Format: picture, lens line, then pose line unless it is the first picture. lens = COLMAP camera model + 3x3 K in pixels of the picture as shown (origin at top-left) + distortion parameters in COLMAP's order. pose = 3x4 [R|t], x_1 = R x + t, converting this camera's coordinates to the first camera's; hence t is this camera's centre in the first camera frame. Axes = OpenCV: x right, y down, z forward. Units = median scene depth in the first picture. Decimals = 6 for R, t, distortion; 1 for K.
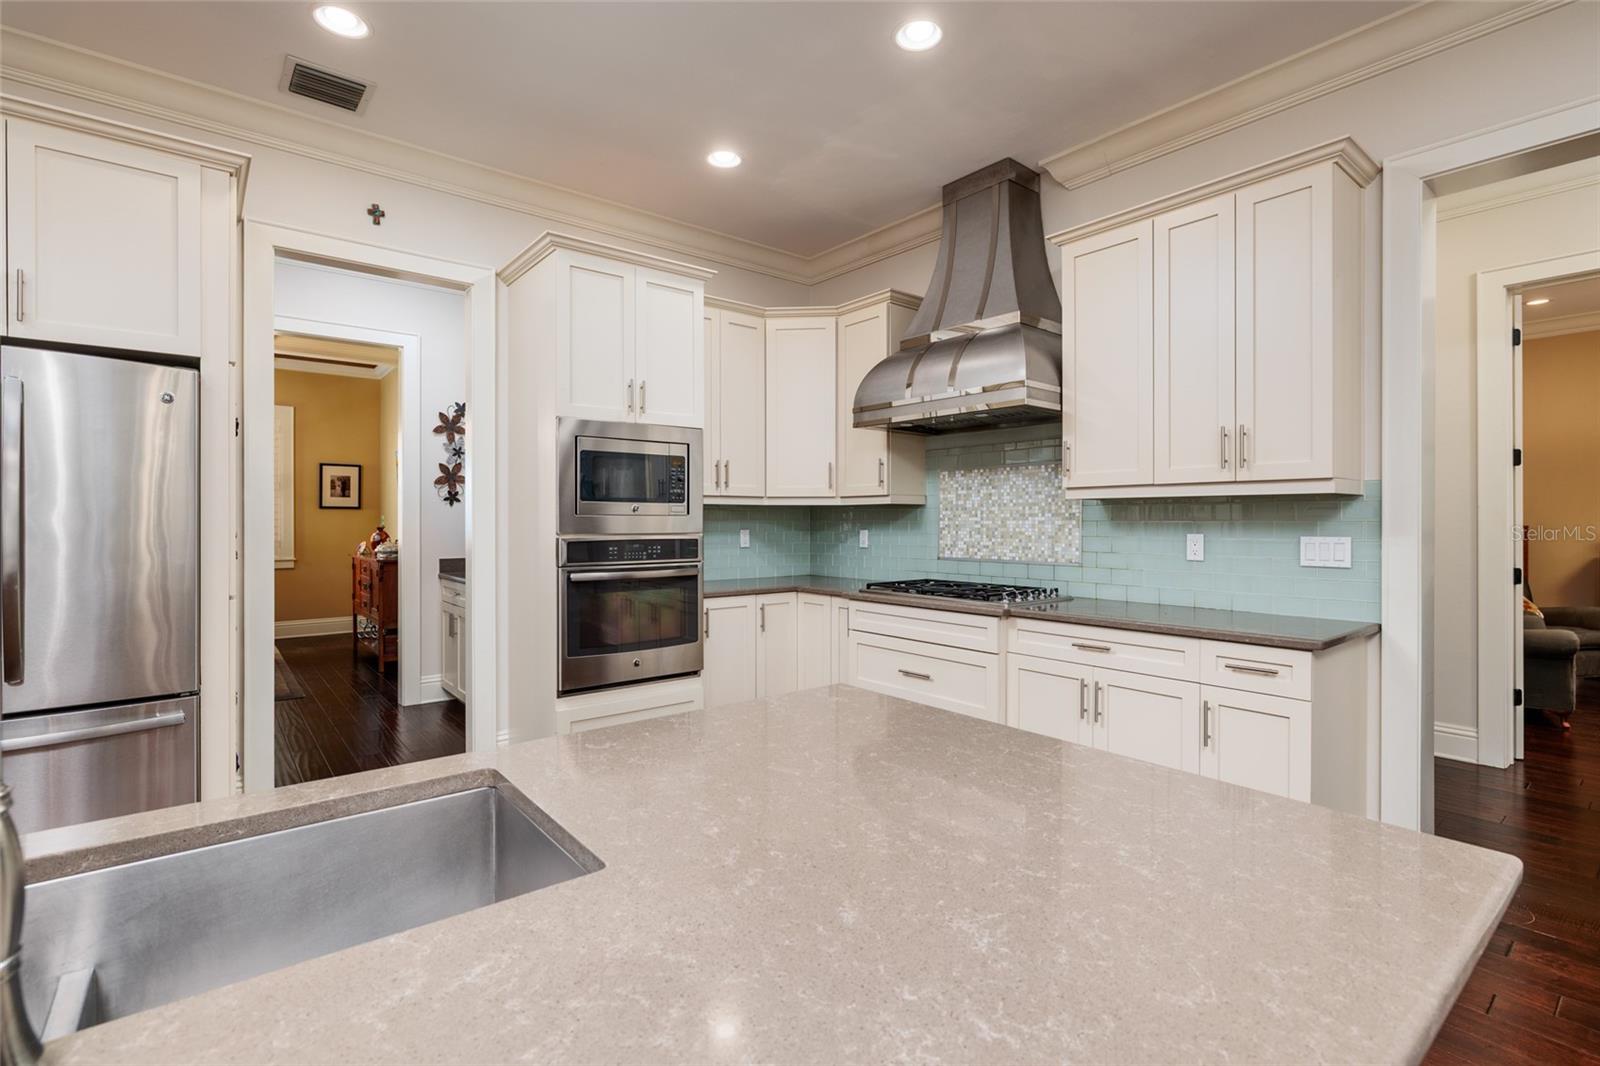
lens RADIAL K [[757.8, 0, 794.9], [0, 757.8, 524.4], [0, 0, 1]] dist [-0.008833, 0.000174]
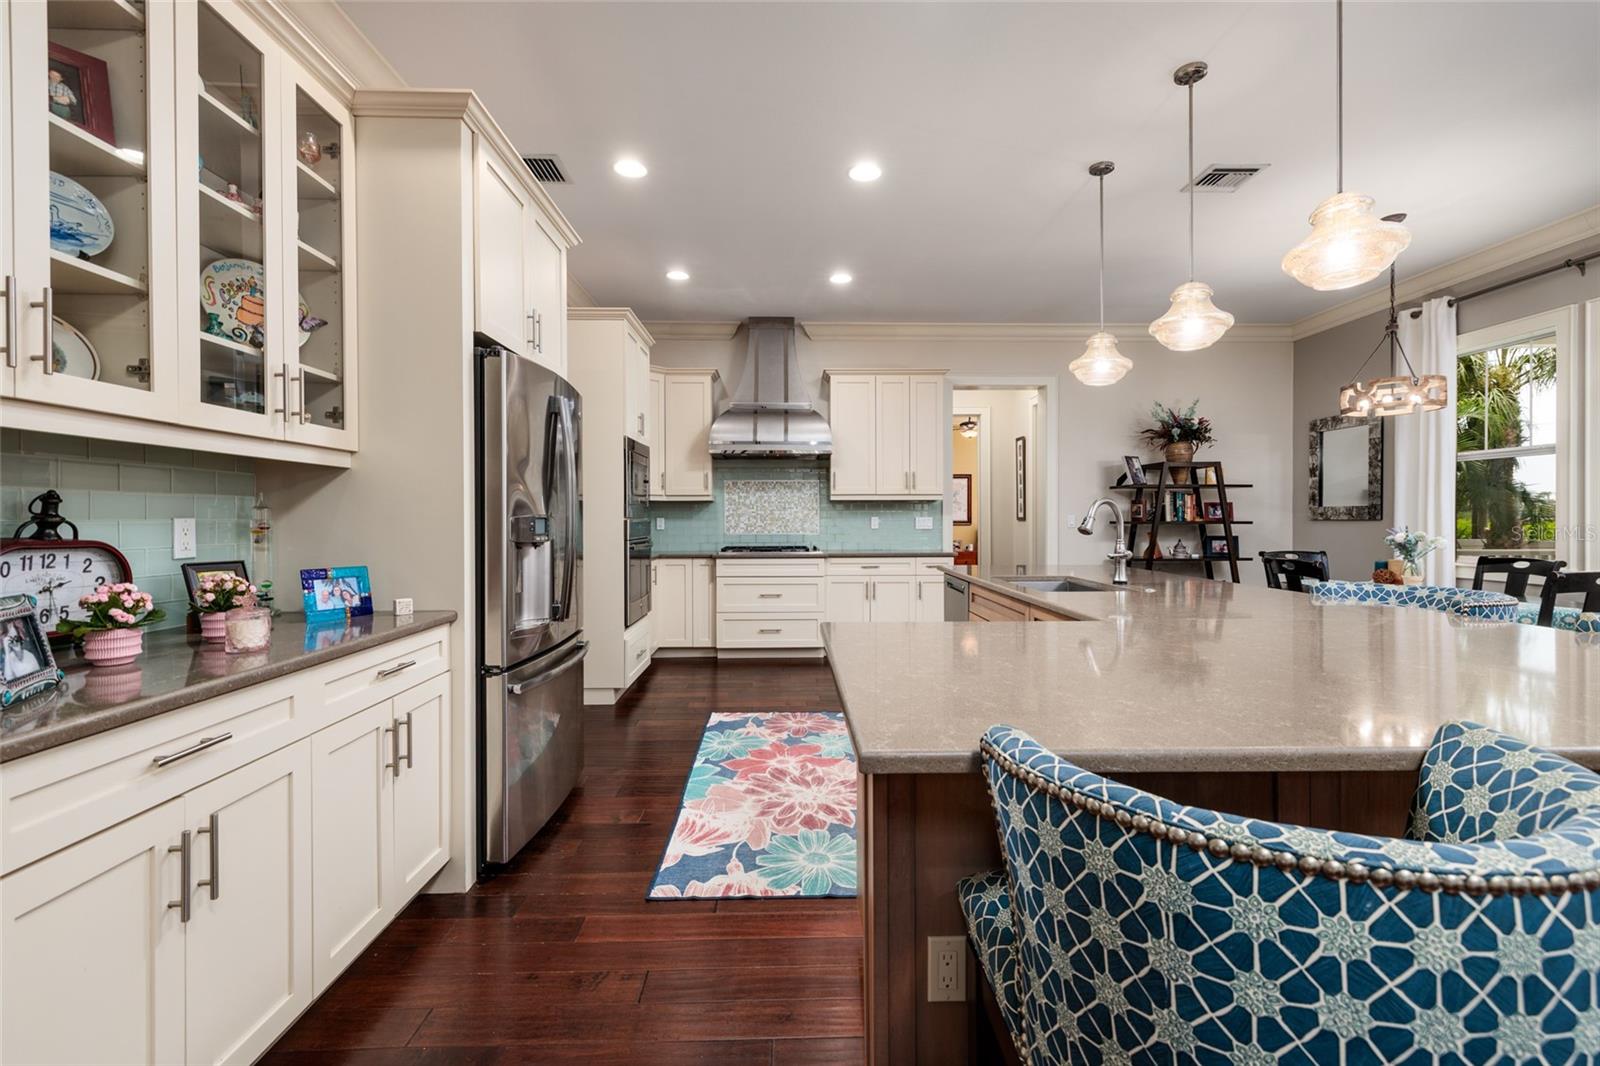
lens RADIAL K [[684.5, 0, 796.2], [0, 684.5, 527.5], [0, 0, 1]] dist [-0.000514, -0.000290]
pose [[0.608682, -0.012725, 0.793312, -1.007649], [0.008566, 0.999918, 0.009467, 0.019160], [-0.793368, 0.001033, 0.608741, -0.040158]]
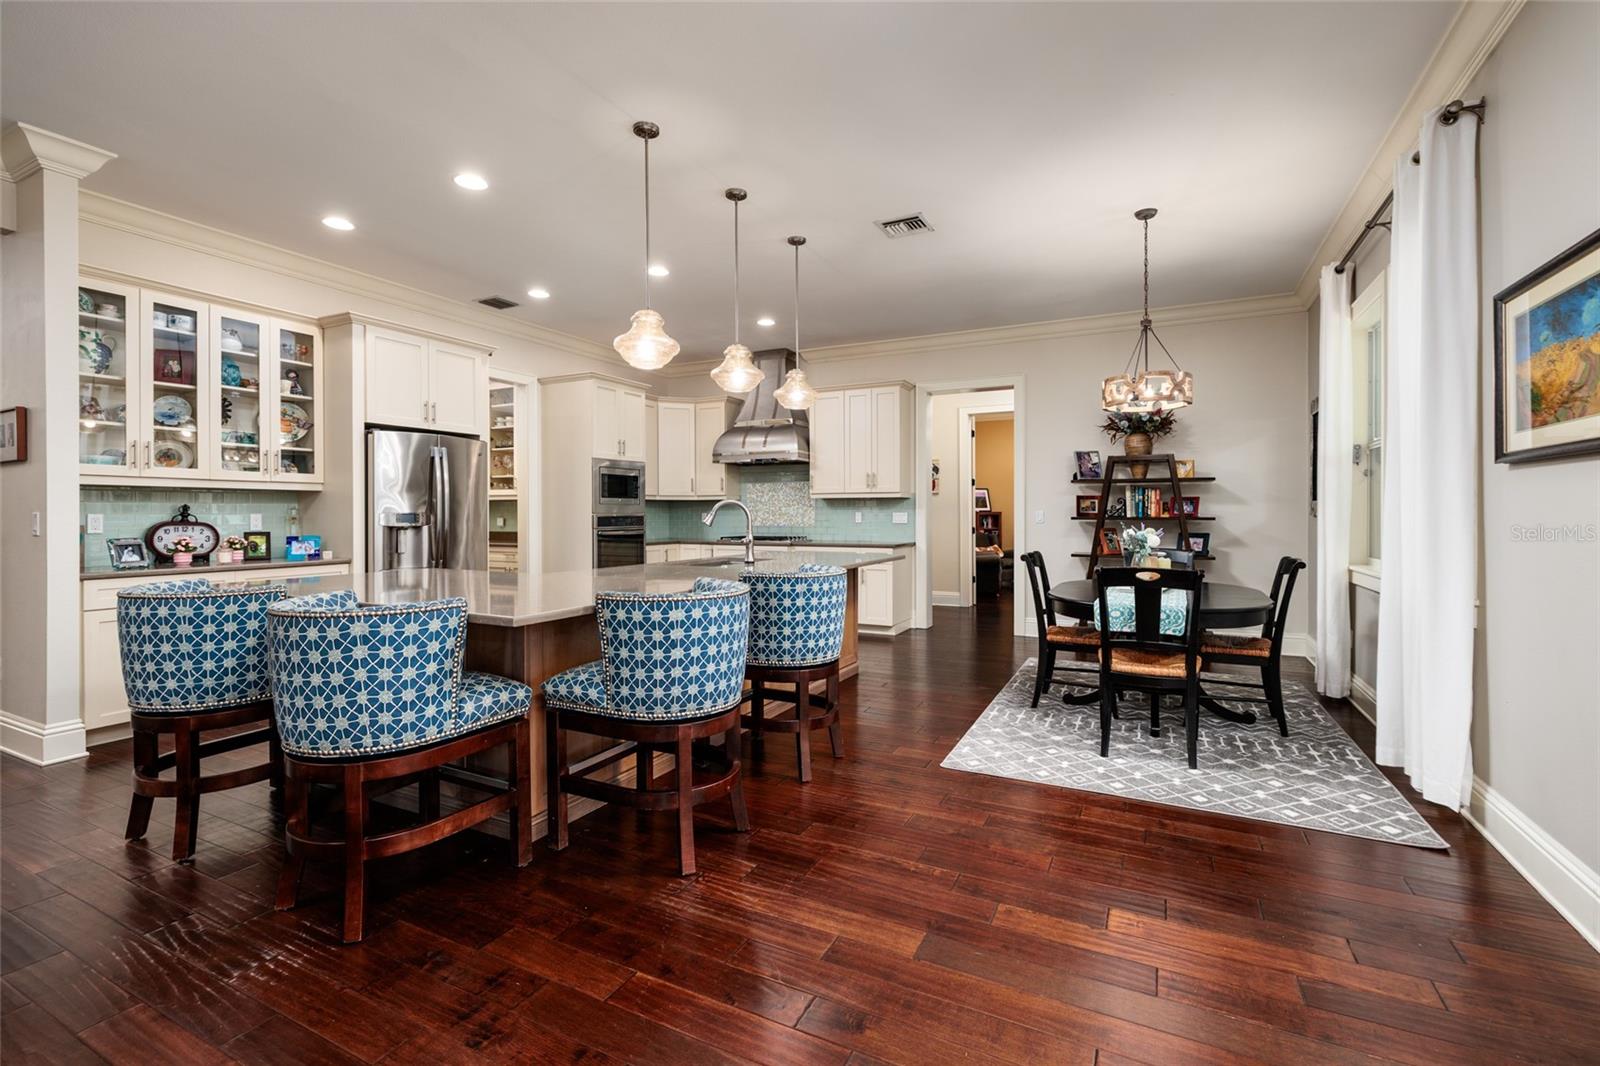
lens RADIAL K [[719.4, 0, 812.2], [0, 719.4, 517.4], [0, 0, 1]] dist [-0.005386, 0.000547]
pose [[0.907958, -0.004863, 0.419034, -0.522100], [0.005652, 0.999984, -0.000641, 0.025586], [-0.419024, 0.002950, 0.907970, -0.944008]]
